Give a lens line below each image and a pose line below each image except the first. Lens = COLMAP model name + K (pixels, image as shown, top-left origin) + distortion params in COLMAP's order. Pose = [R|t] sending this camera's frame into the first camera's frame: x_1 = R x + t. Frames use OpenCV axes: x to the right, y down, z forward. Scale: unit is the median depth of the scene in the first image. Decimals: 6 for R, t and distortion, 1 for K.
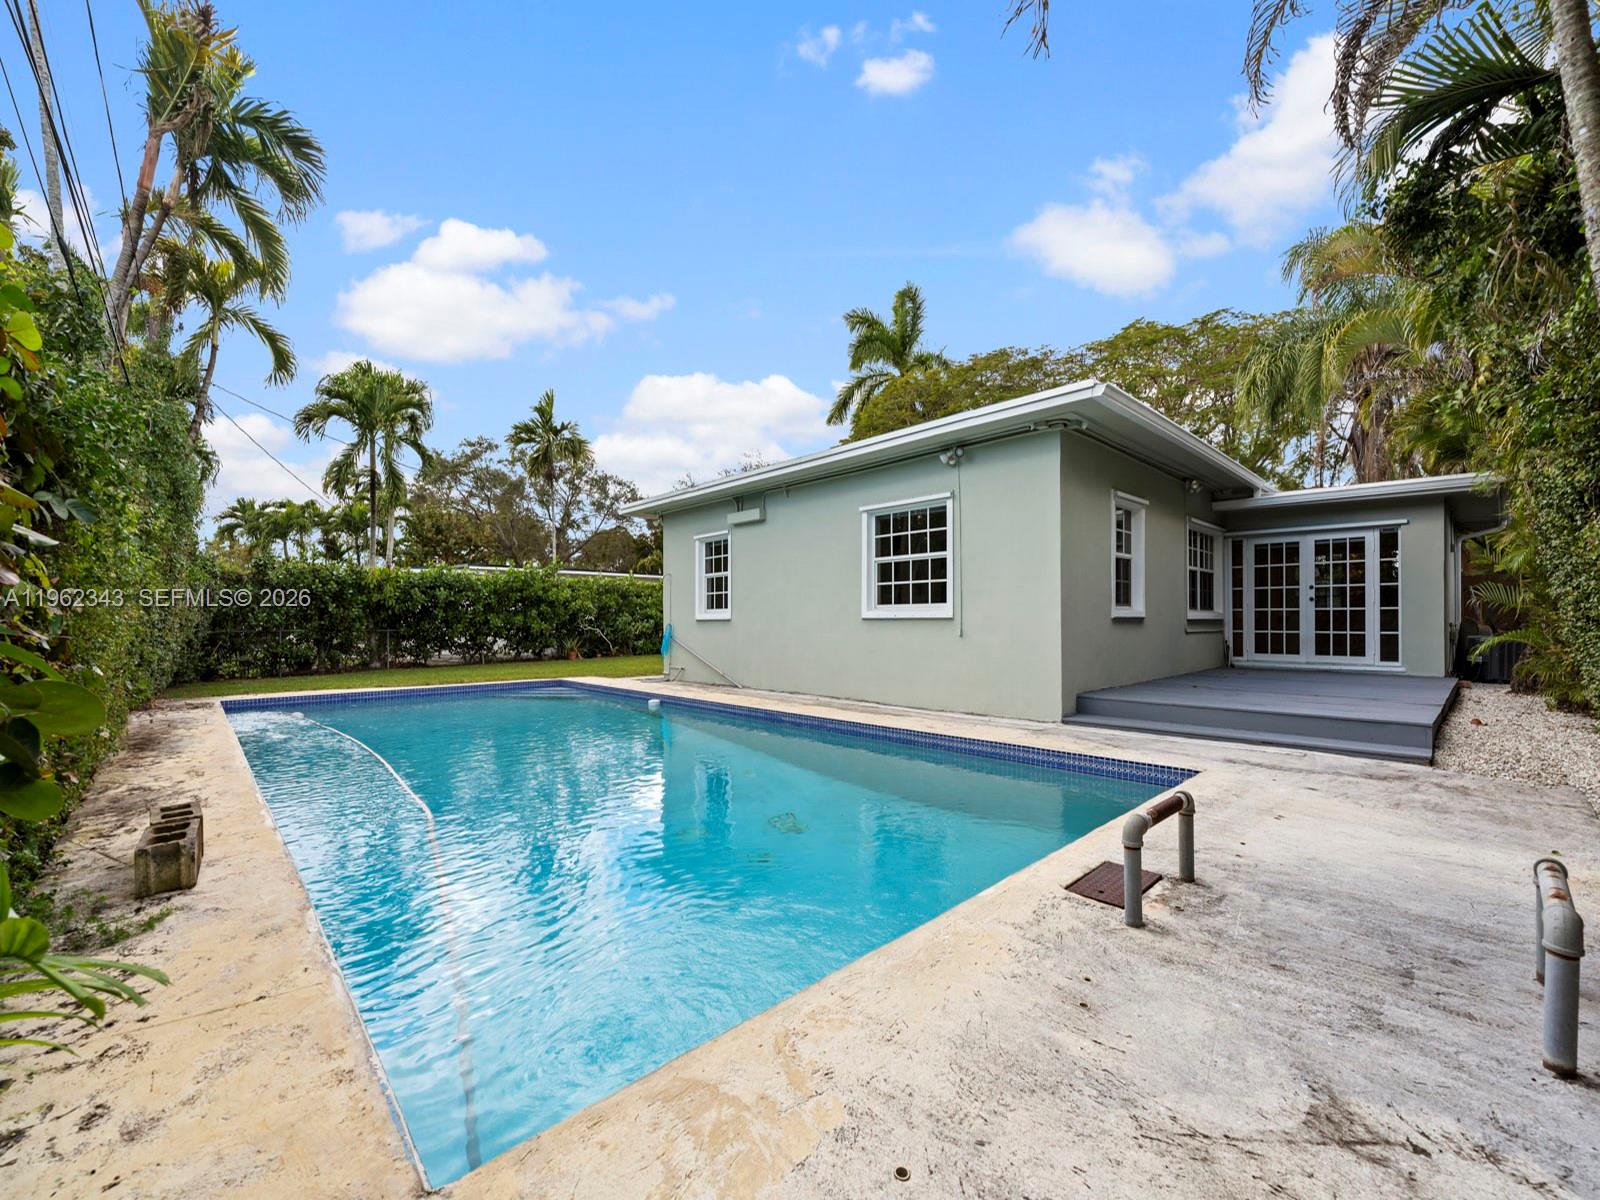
lens RADIAL K [[650.8, 0, 791.8], [0, 650.8, 613.1], [0, 0, 1]] dist [-0.000531, -0.000944]
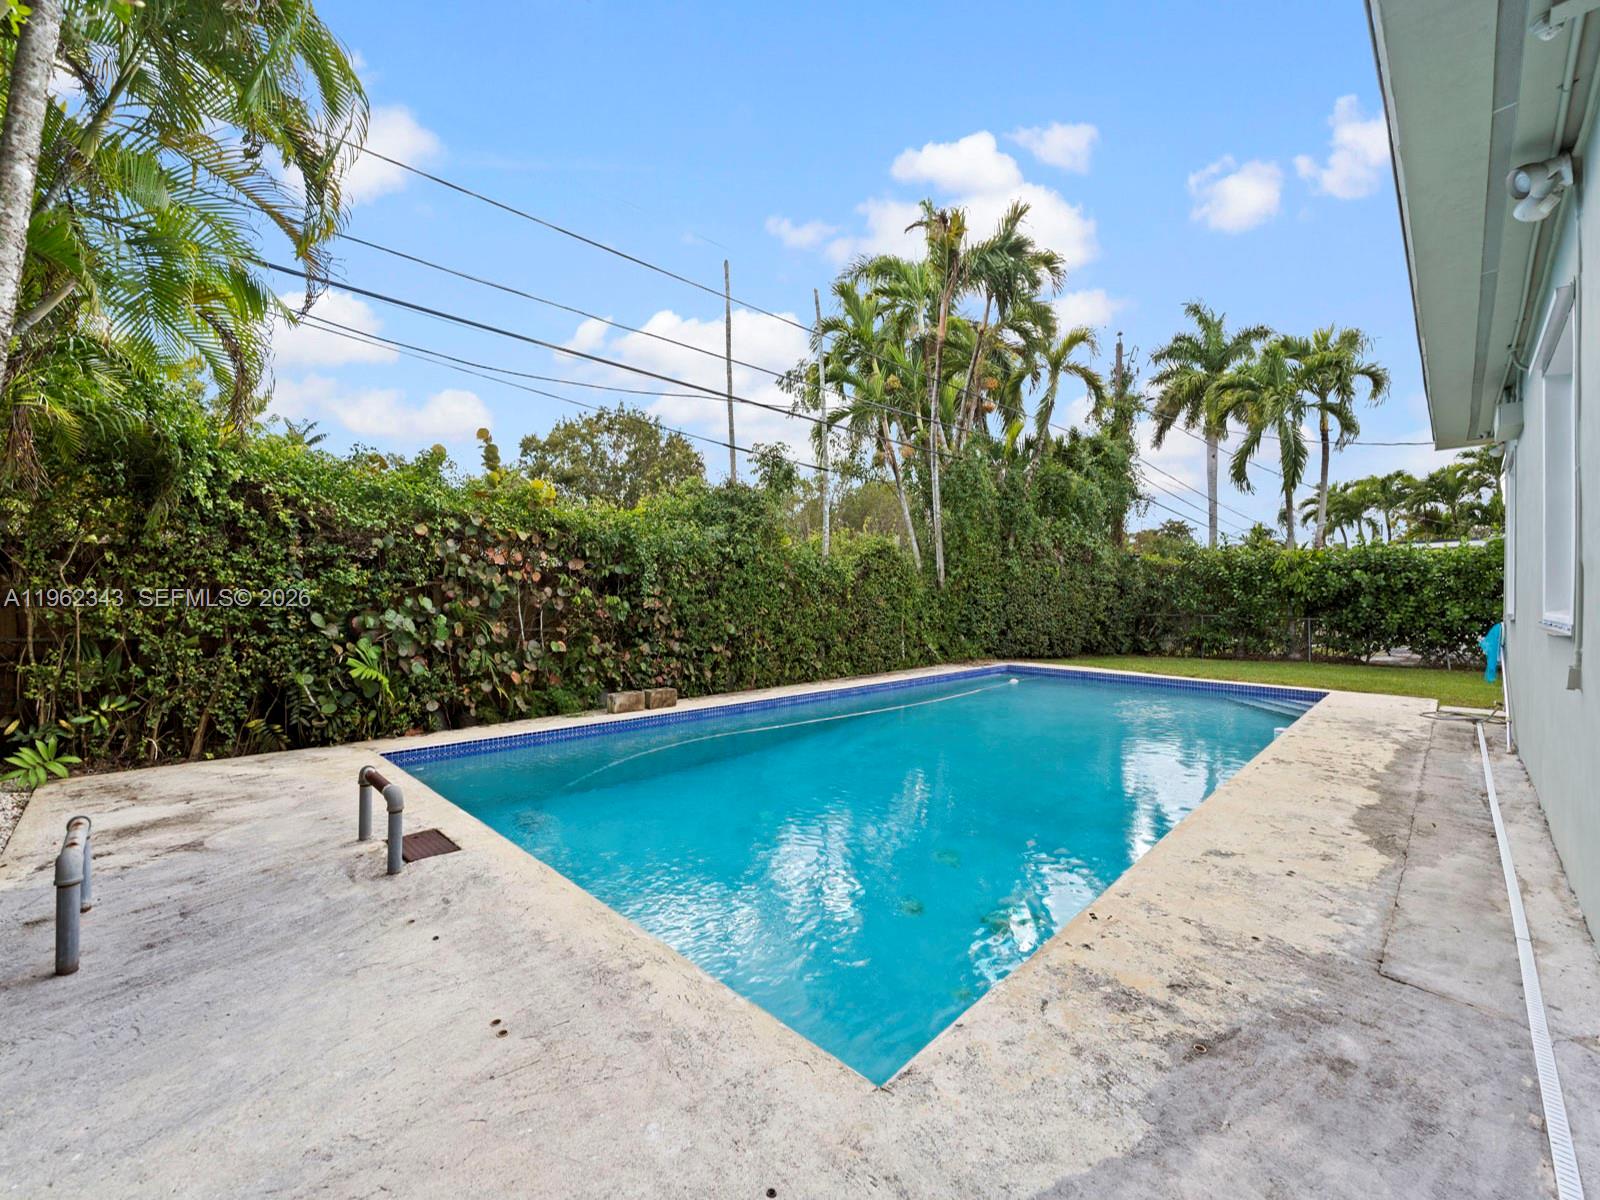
lens RADIAL K [[650.8, 0, 790.1], [0, 650.8, 597.7], [0, 0, 1]] dist [-0.000531, -0.000944]
pose [[0.034895, 0.002757, -0.999387, 1.856832], [0.002773, 0.999992, 0.002855, -0.053534], [0.999387, -0.002871, 0.034887, 1.760784]]
